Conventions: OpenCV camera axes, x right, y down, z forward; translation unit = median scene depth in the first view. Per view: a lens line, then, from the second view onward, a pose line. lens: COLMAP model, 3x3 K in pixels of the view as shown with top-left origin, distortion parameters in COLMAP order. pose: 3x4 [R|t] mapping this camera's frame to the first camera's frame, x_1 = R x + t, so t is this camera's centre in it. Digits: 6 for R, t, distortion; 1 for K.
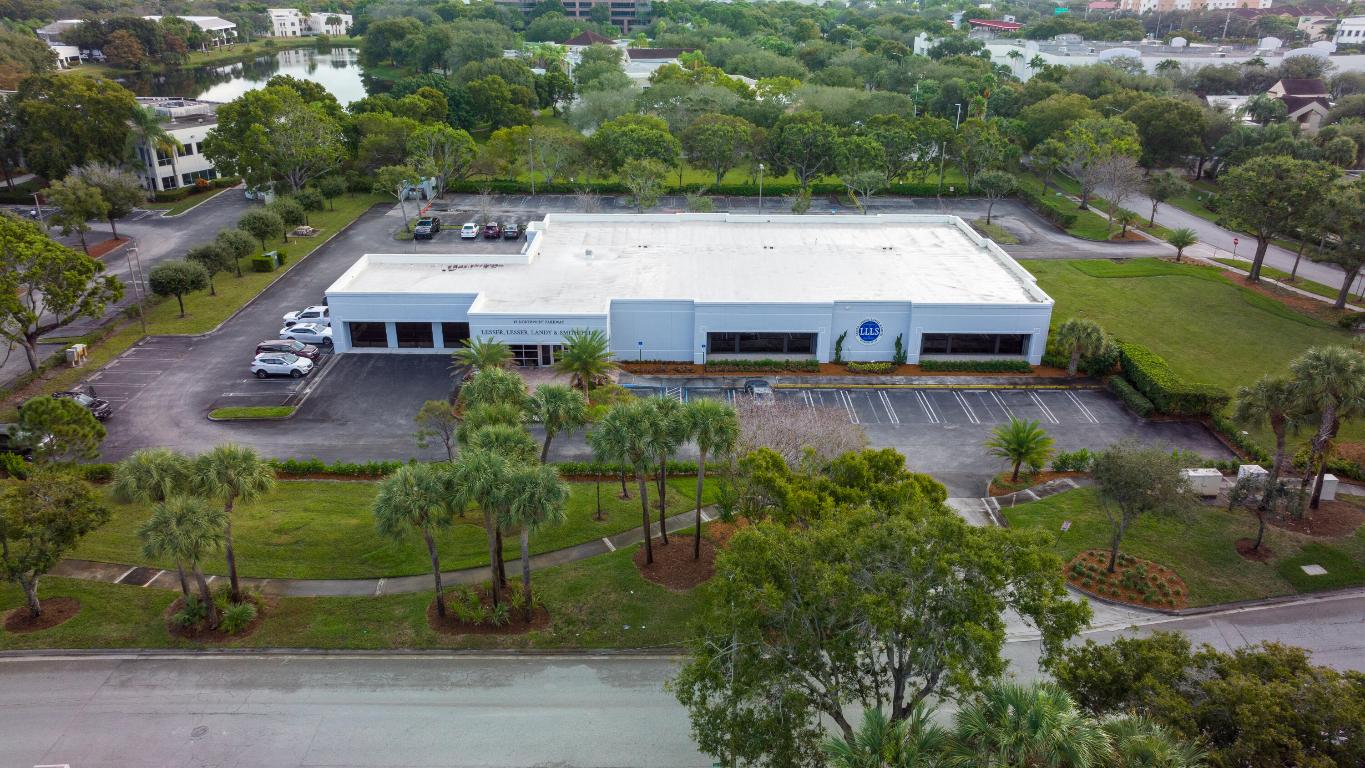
lens RADIAL K [[964.9, 0, 682.5], [0, 964.9, 384.0], [0, 0, 1]] dist [-0.034398, 0.050267]
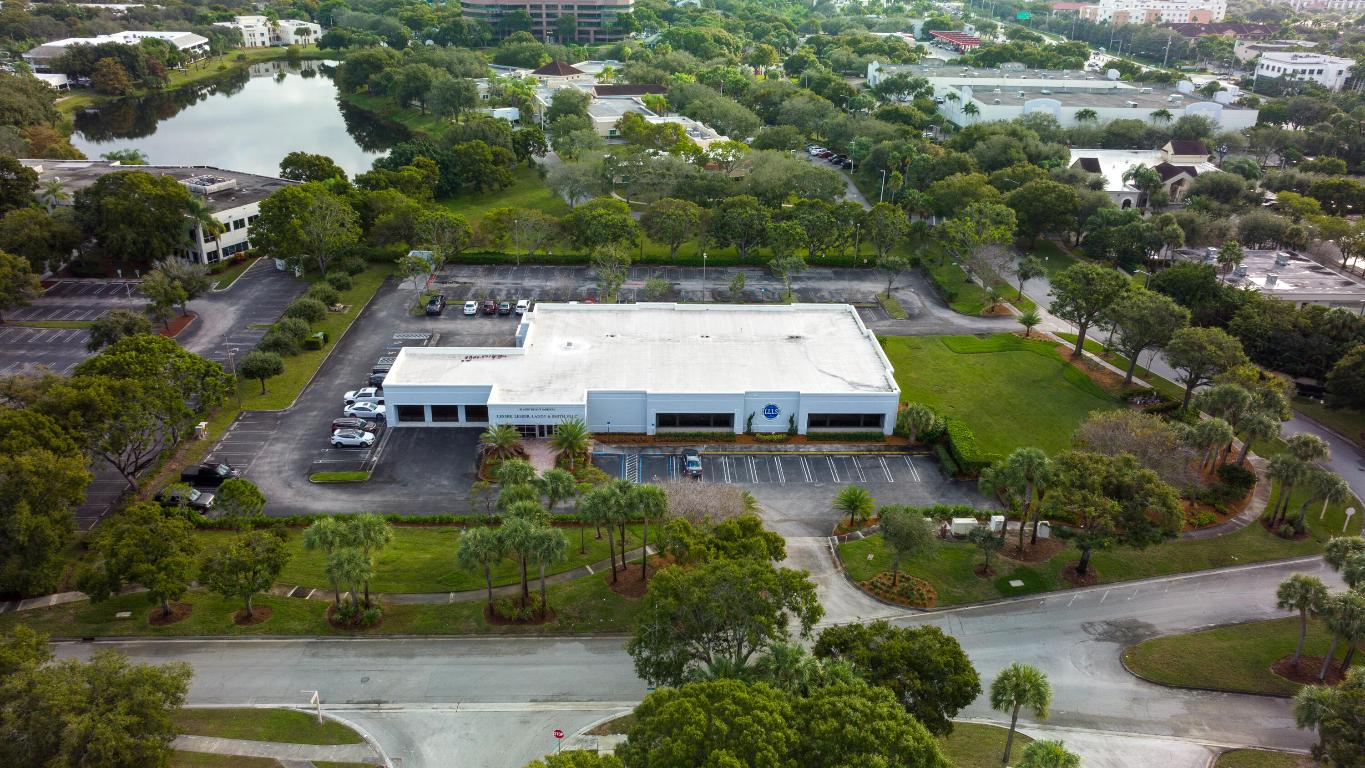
lens RADIAL K [[1004.4, 0, 682.5], [0, 1004.4, 384.0], [0, 0, 1]] dist [-0.006596, 0.000548]
pose [[0.999488, -0.000508, 0.032005, 0.017383], [0.000185, 0.999949, 0.010097, -0.110508], [-0.032009, -0.010086, 0.999437, -0.466957]]
